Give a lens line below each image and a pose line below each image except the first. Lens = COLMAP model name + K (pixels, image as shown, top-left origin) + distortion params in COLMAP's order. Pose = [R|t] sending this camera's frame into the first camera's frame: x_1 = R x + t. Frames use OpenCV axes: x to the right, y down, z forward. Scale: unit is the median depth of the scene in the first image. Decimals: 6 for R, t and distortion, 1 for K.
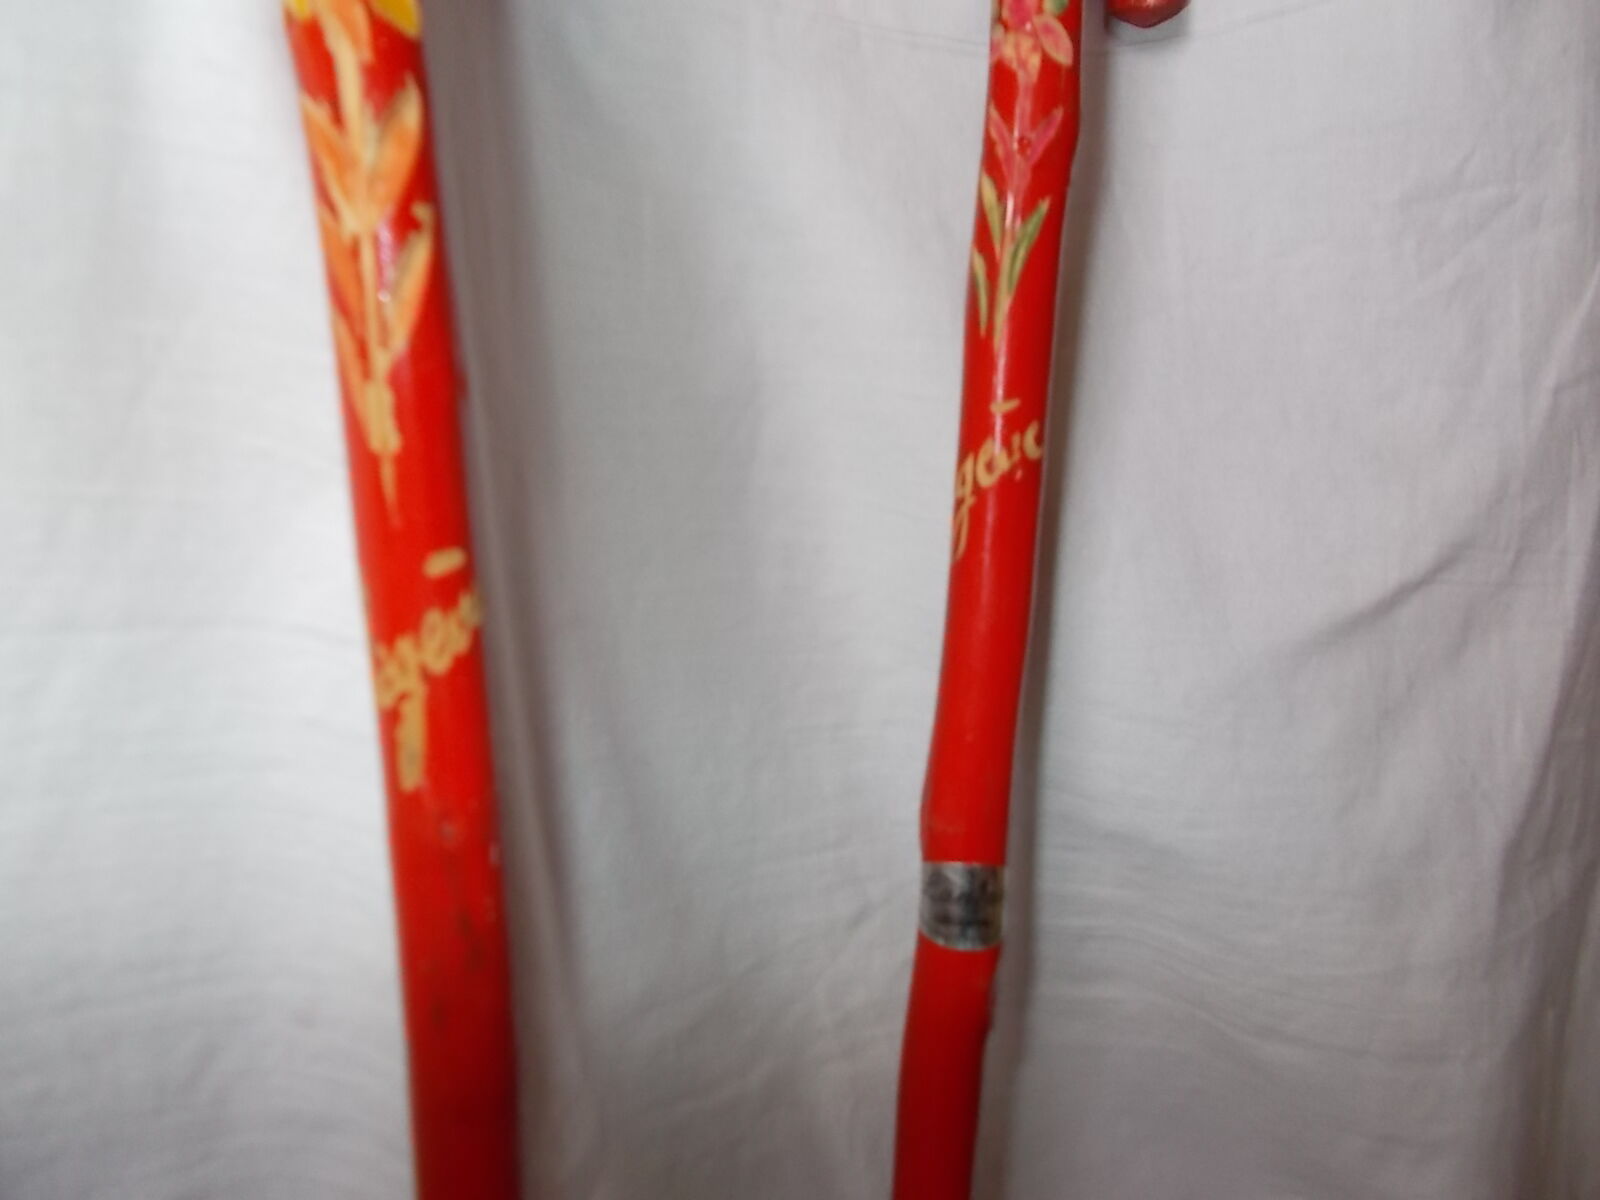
lens RADIAL K [[1205.3, 0, 800.0], [0, 1205.3, 565.0], [0, 0, 1]] dist [0.000819, -0.002331]
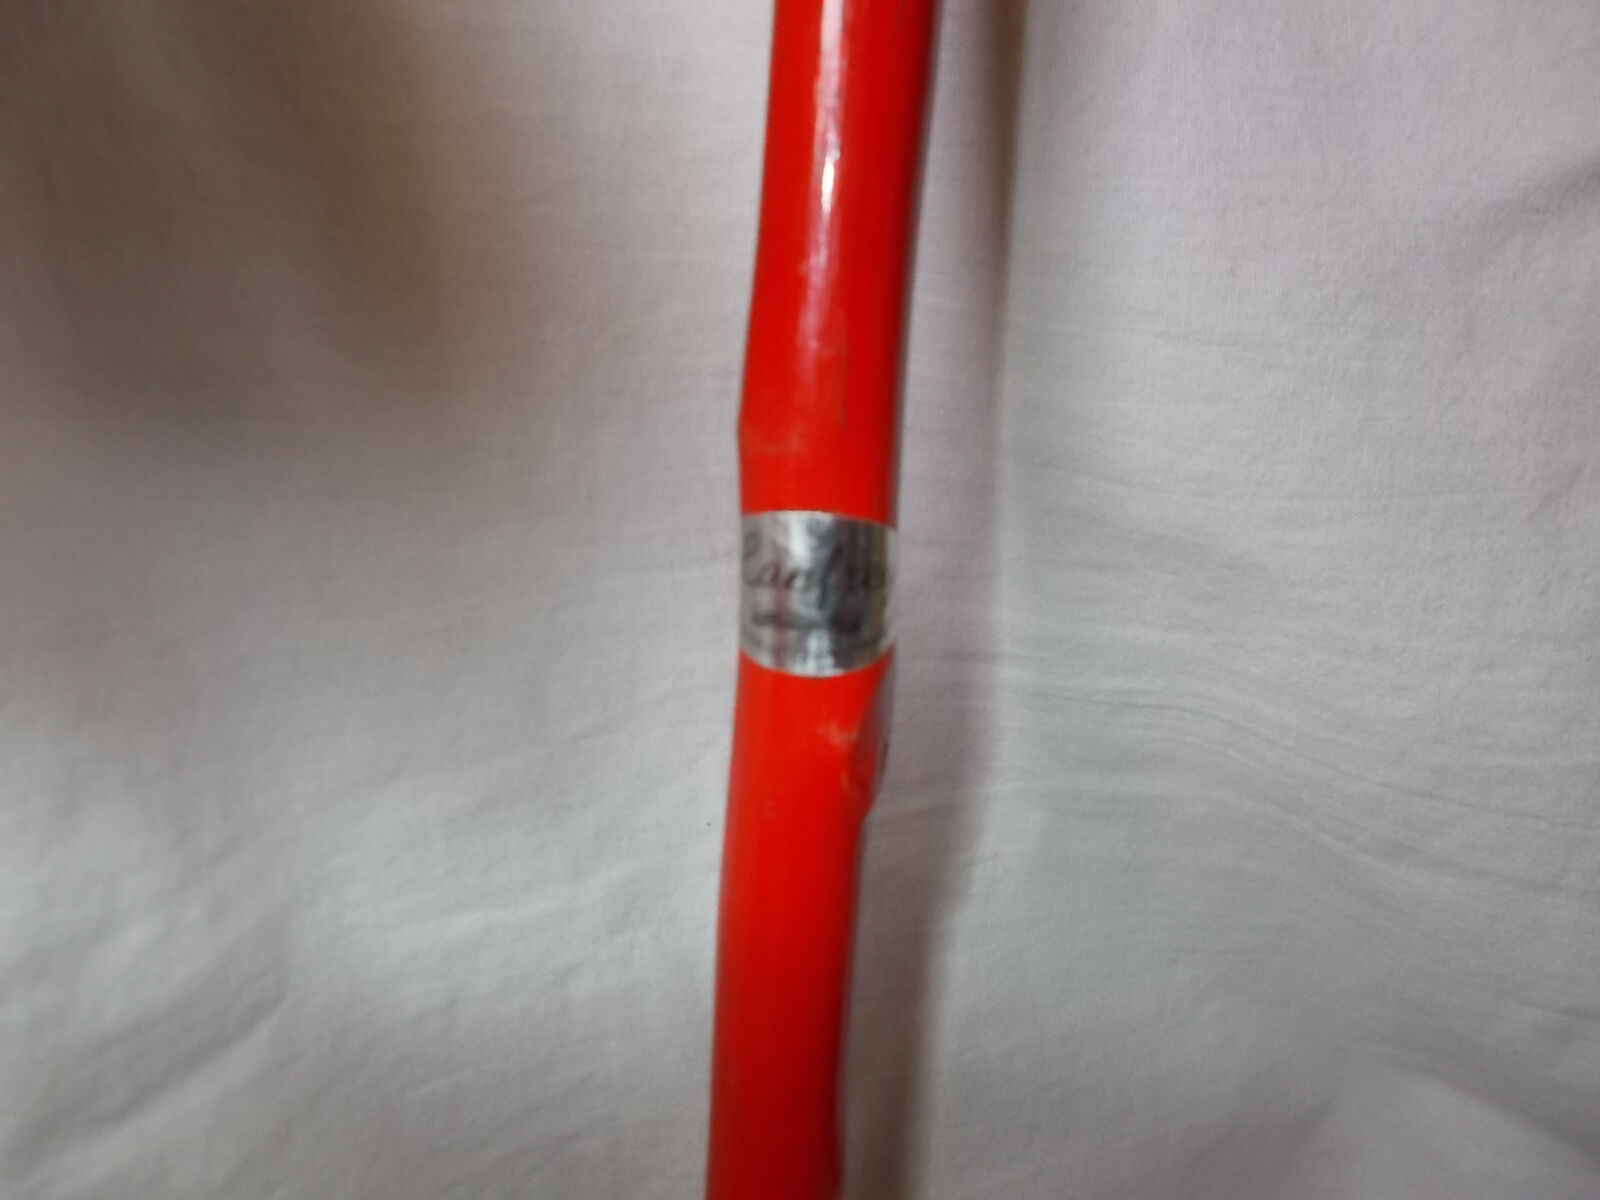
lens RADIAL K [[1205.3, 0, 800.0], [0, 1205.3, 565.0], [0, 0, 1]] dist [0.000819, -0.002331]
pose [[0.992692, 0.010413, -0.120224, 0.151994], [0.006561, 0.990139, 0.139931, 0.149148], [0.120496, -0.139698, 0.982835, 0.361084]]
